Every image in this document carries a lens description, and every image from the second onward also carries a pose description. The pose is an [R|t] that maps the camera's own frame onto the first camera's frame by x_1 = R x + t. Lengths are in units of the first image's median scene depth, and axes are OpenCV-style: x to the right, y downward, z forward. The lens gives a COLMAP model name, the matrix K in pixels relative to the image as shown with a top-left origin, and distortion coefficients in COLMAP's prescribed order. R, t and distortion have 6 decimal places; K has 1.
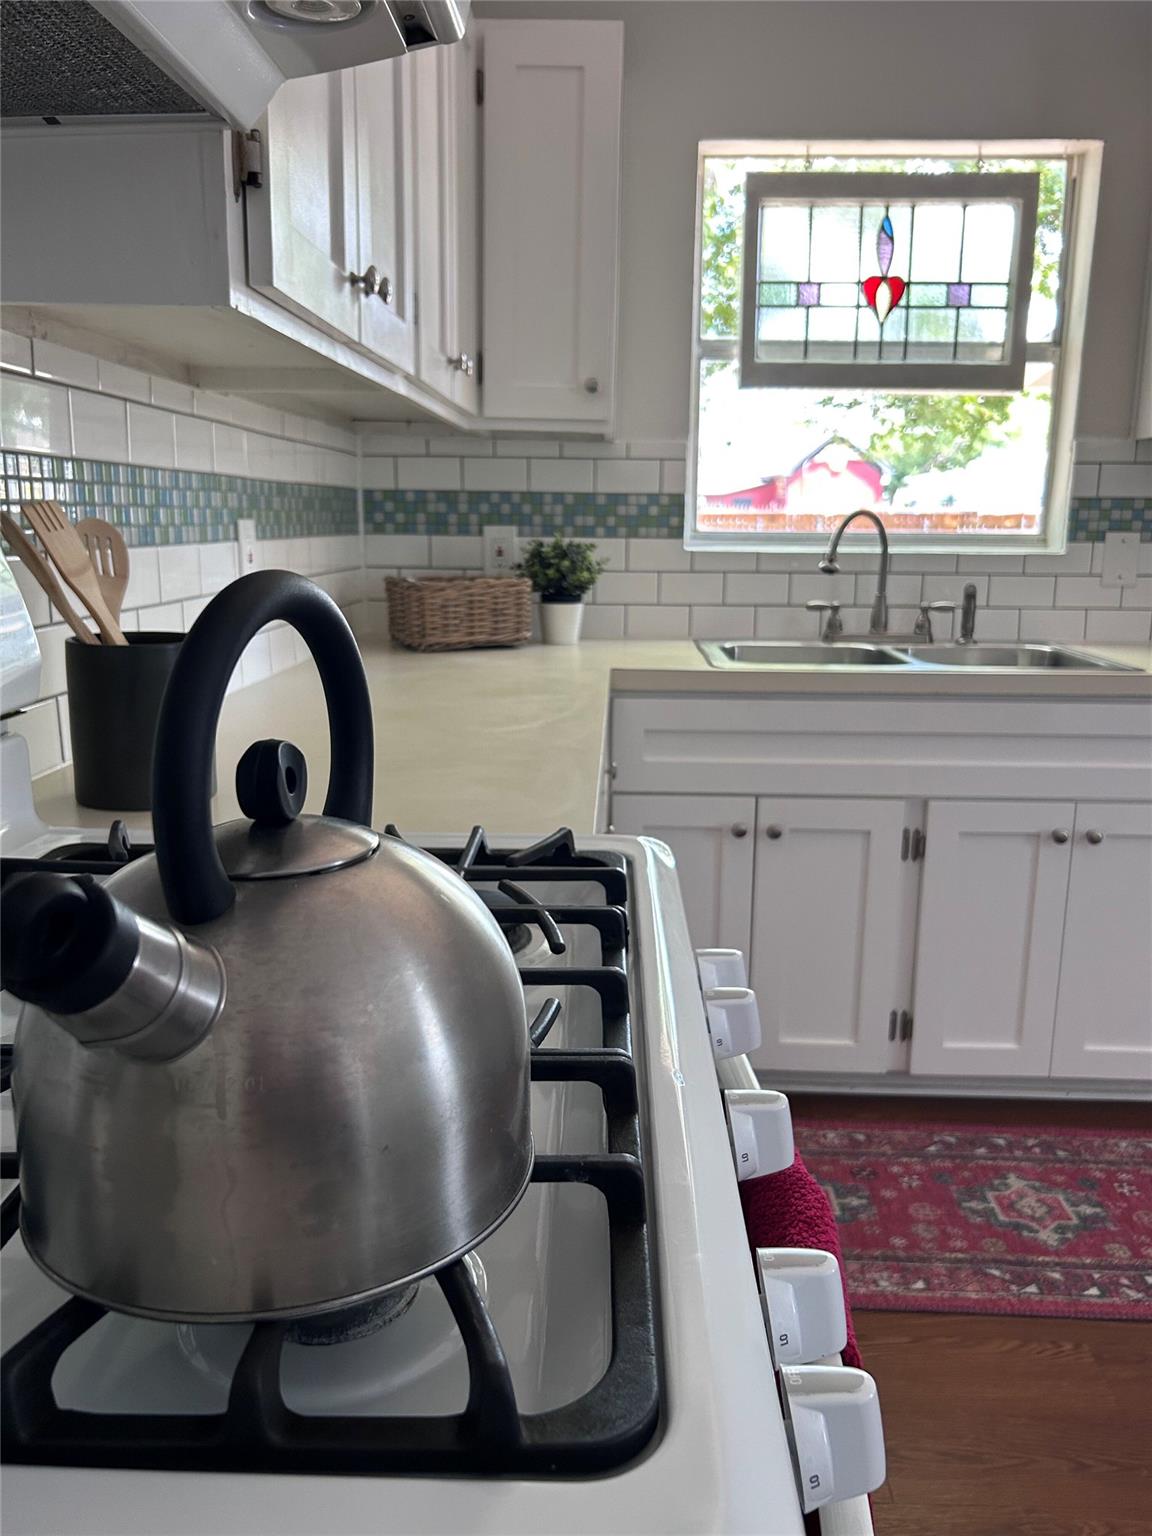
lens RADIAL K [[1173.6, 0, 578.7], [0, 1173.6, 768.2], [0, 0, 1]] dist [0.031799, -0.026679]
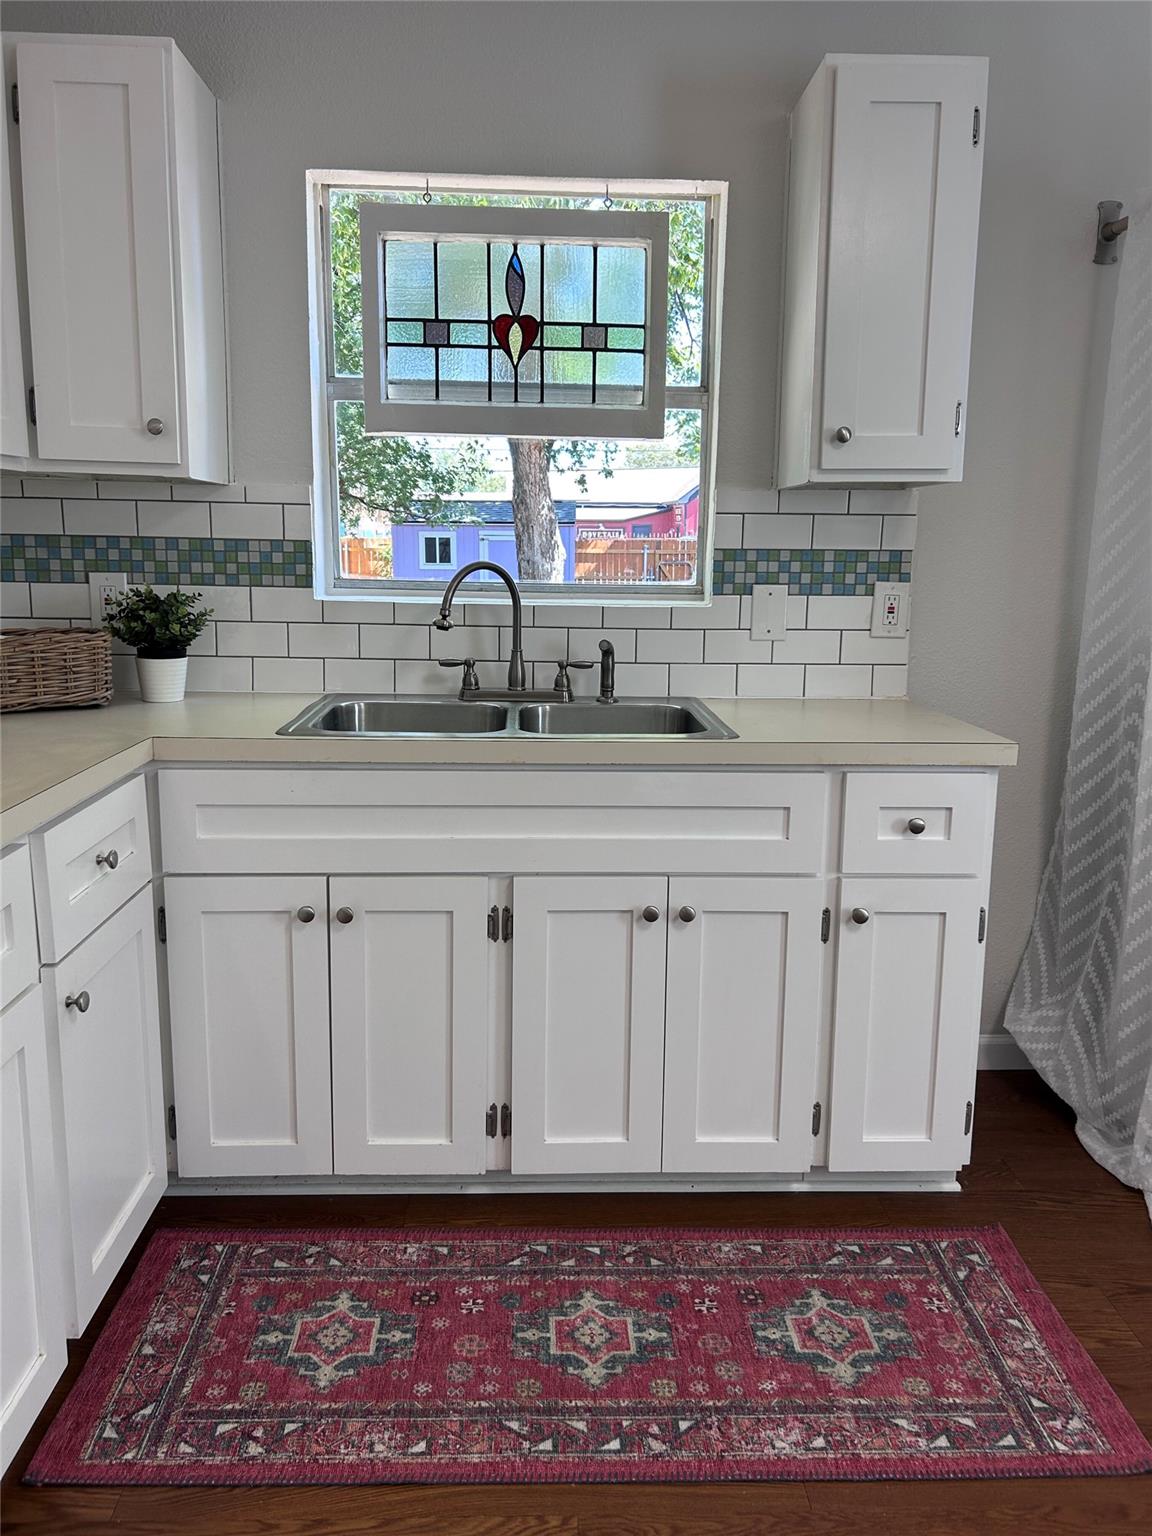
lens RADIAL K [[1173.6, 0, 515.8], [0, 1173.6, 765.7], [0, 0, 1]] dist [0.031799, -0.026679]
pose [[0.997406, -0.006303, 0.071706, 0.195229], [0.008597, 0.999460, -0.031727, -0.025303], [-0.071467, 0.032262, 0.996921, 0.068221]]
